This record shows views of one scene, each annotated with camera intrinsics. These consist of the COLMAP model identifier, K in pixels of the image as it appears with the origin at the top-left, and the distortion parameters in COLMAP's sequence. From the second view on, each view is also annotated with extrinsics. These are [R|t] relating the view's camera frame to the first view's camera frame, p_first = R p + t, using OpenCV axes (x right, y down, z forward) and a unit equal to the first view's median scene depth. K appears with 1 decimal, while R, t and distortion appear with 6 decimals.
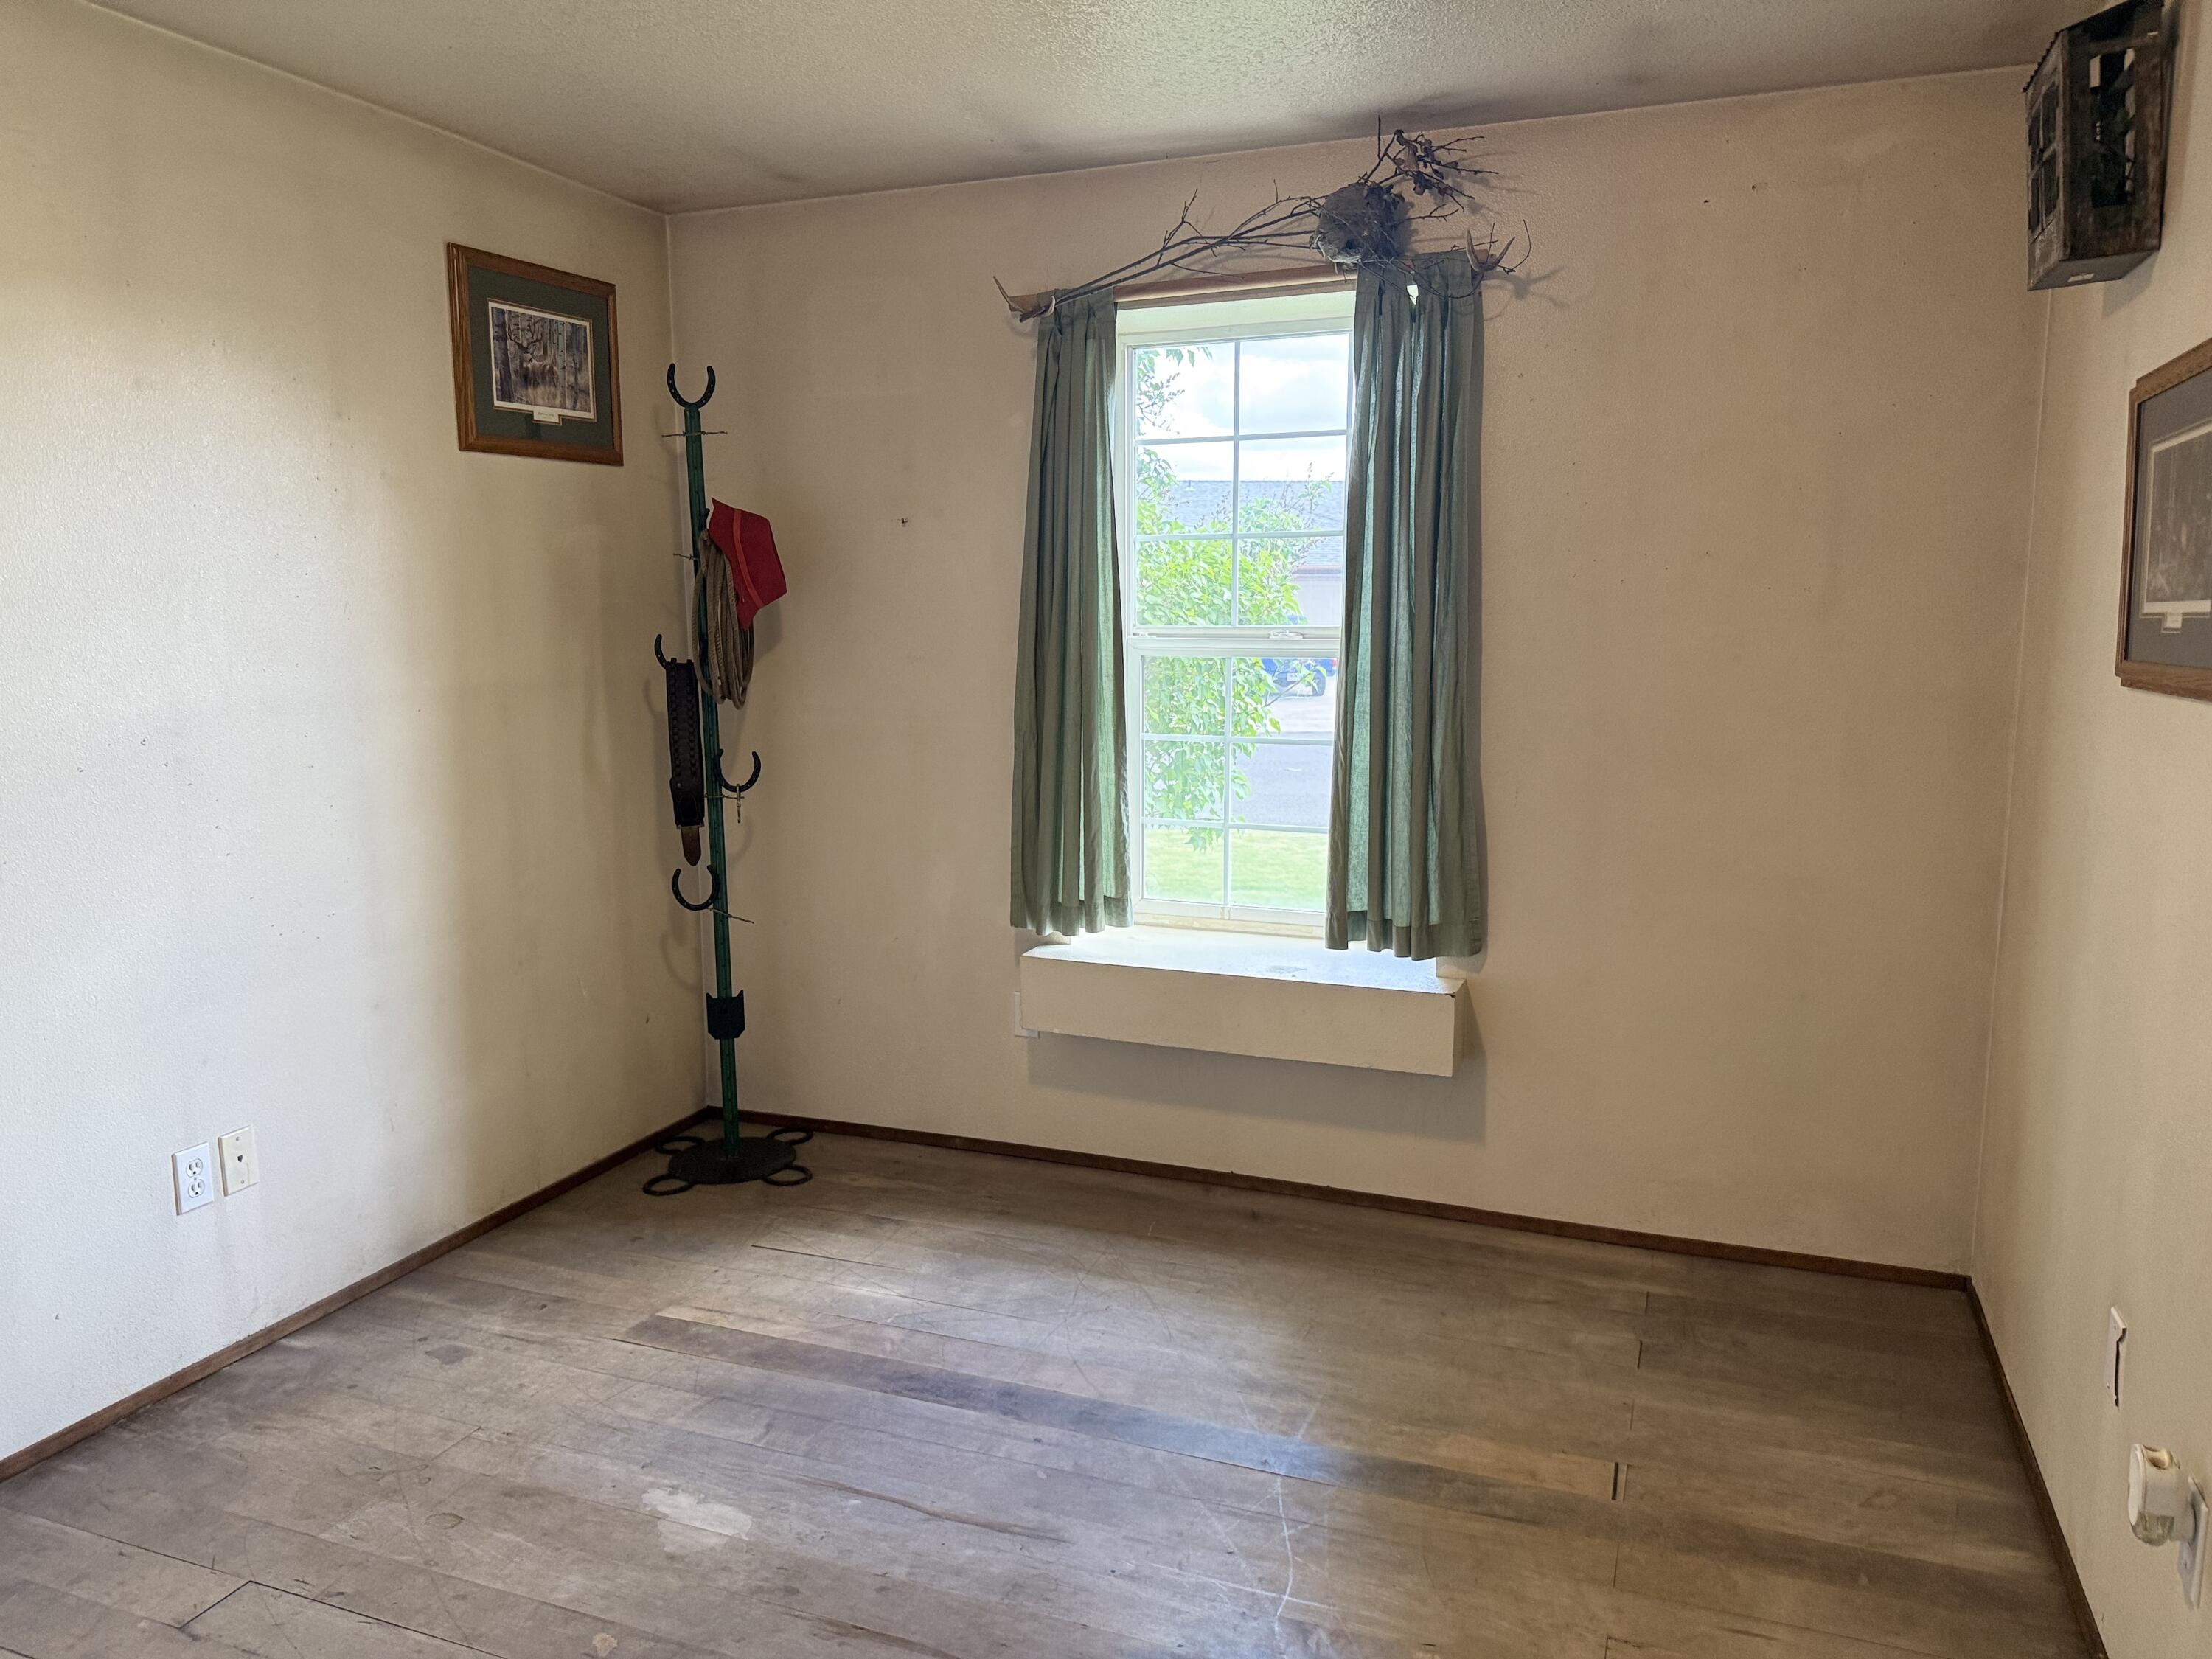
lens RADIAL K [[1555.7, 0, 1102.8], [0, 1555.7, 826.8], [0, 0, 1]] dist [0.060352, -0.080020]
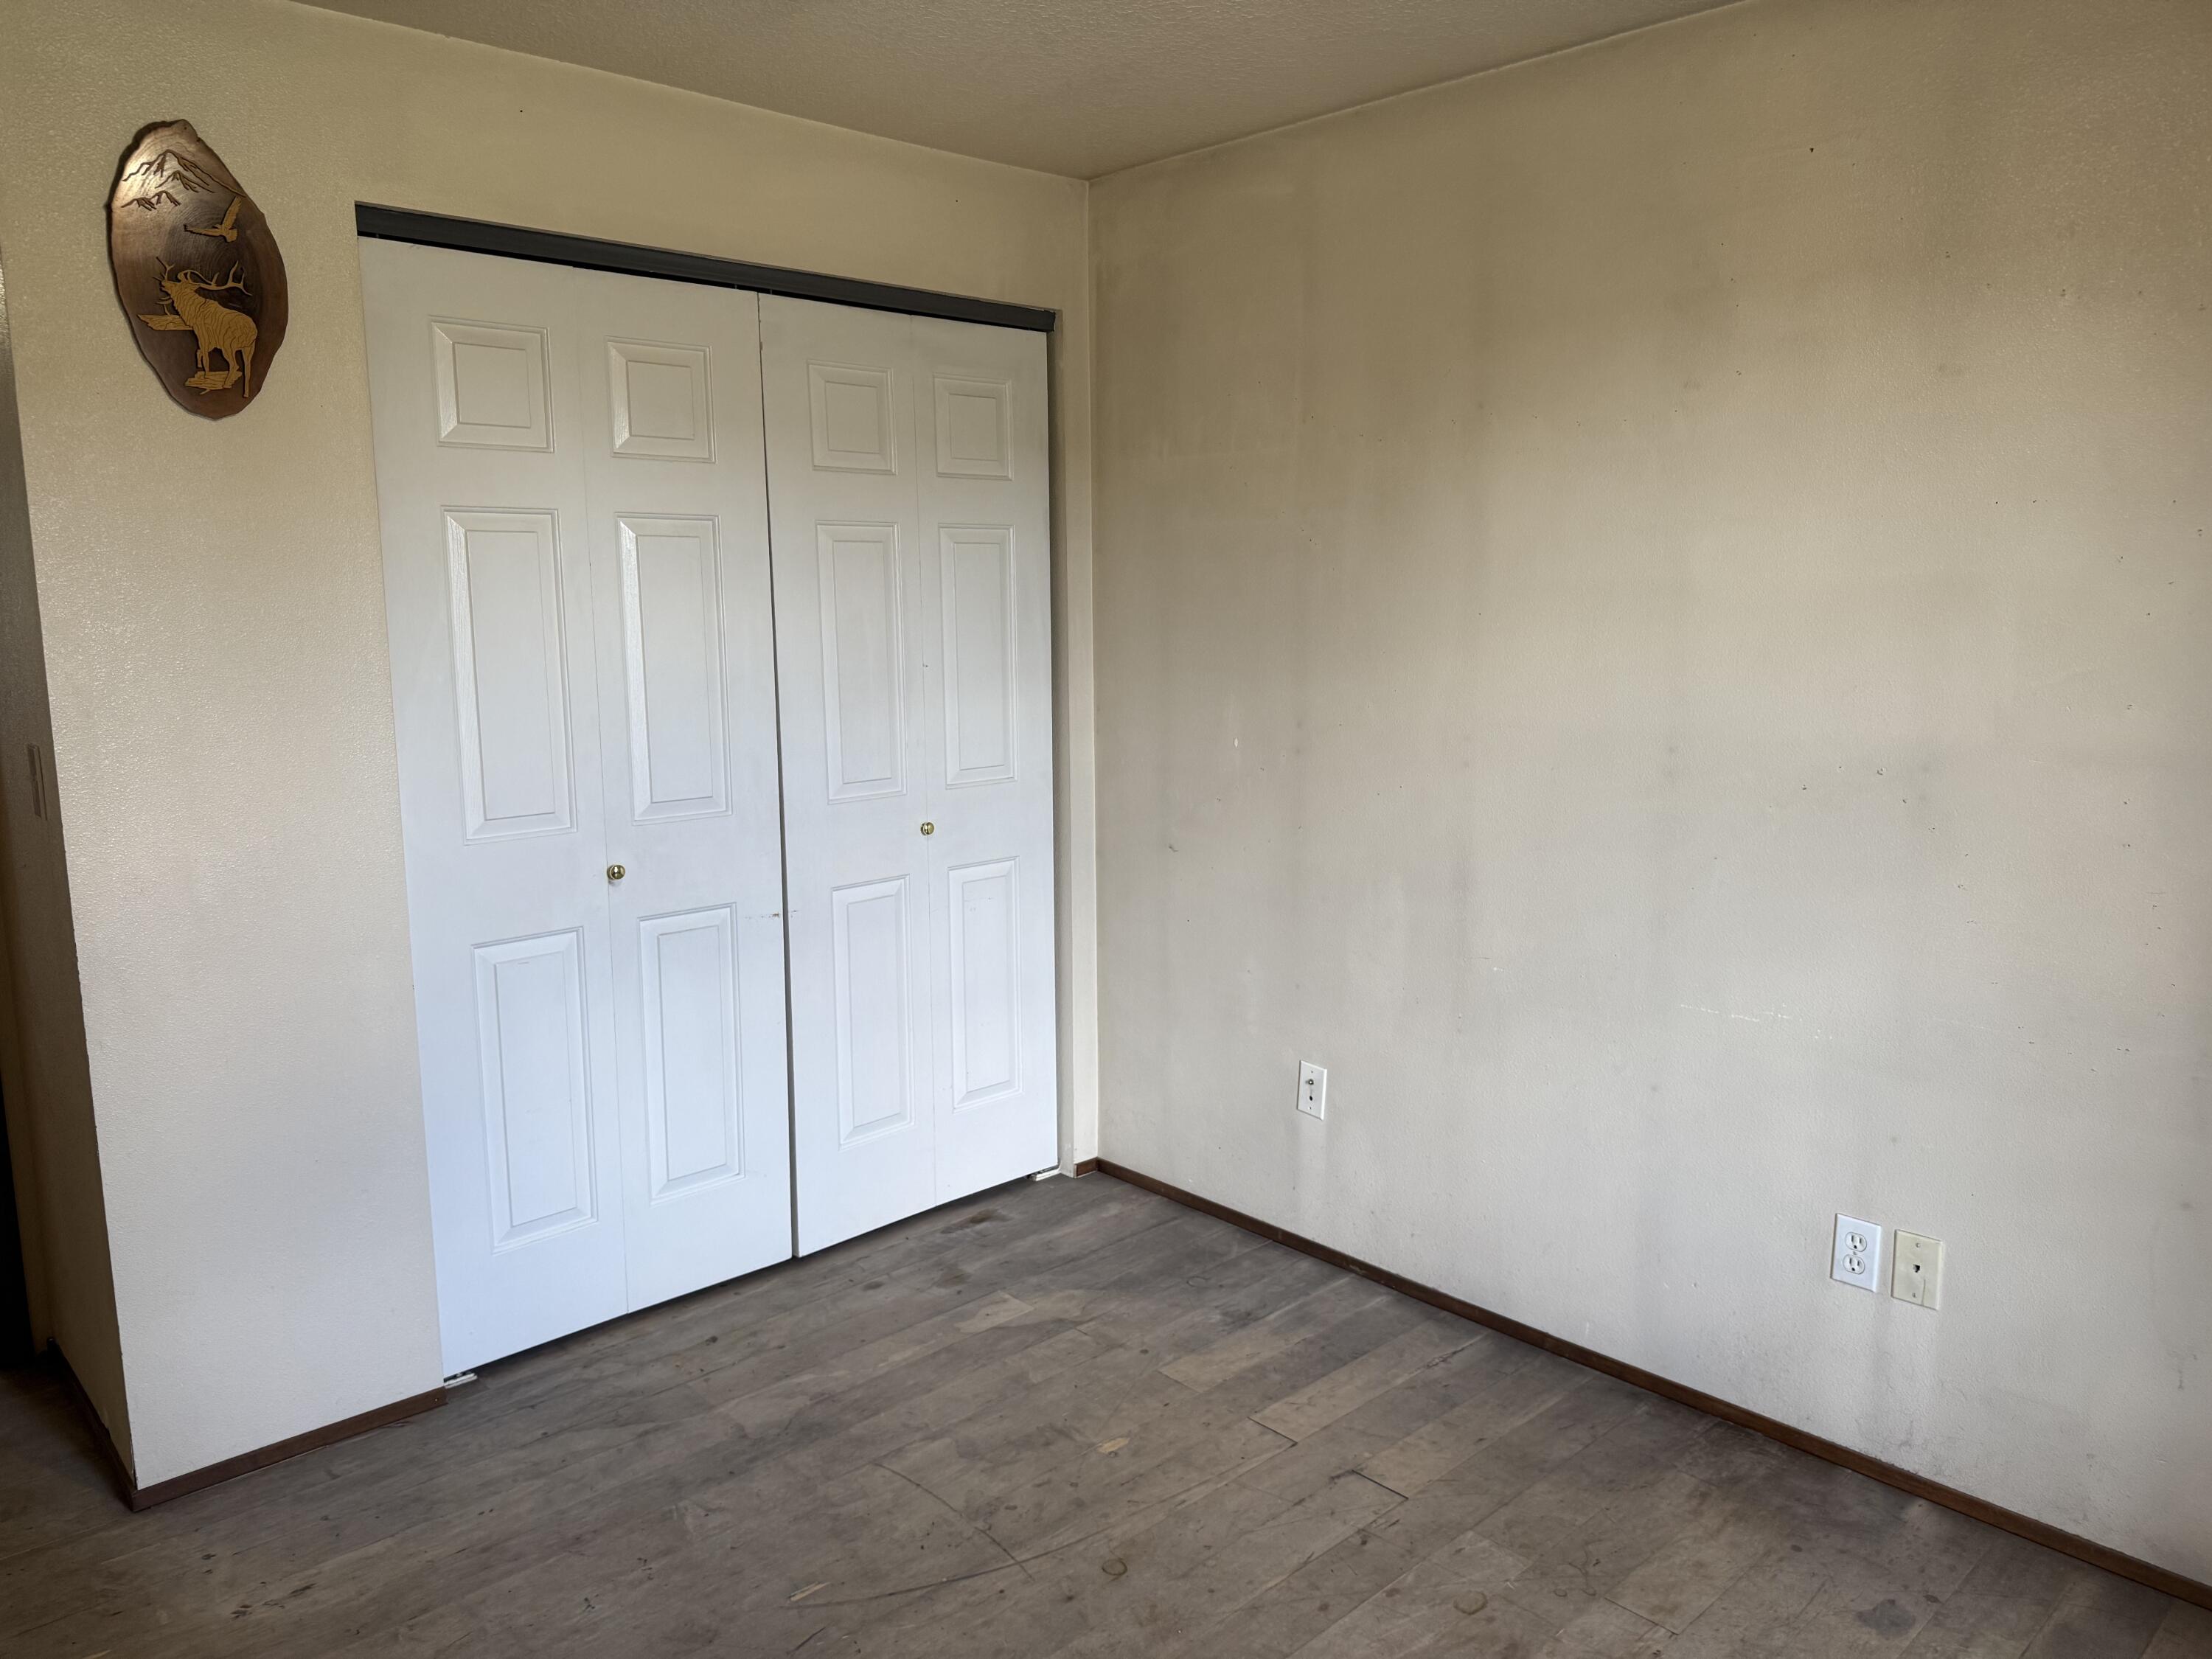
lens RADIAL K [[1555.7, 0, 1108.2], [0, 1555.7, 827.4], [0, 0, 1]] dist [0.060352, -0.080020]
pose [[-0.432077, 0.145524, -0.890018, 0.388132], [-0.120814, 0.968659, 0.217034, -0.162401], [0.893708, 0.201302, -0.400954, 0.950098]]
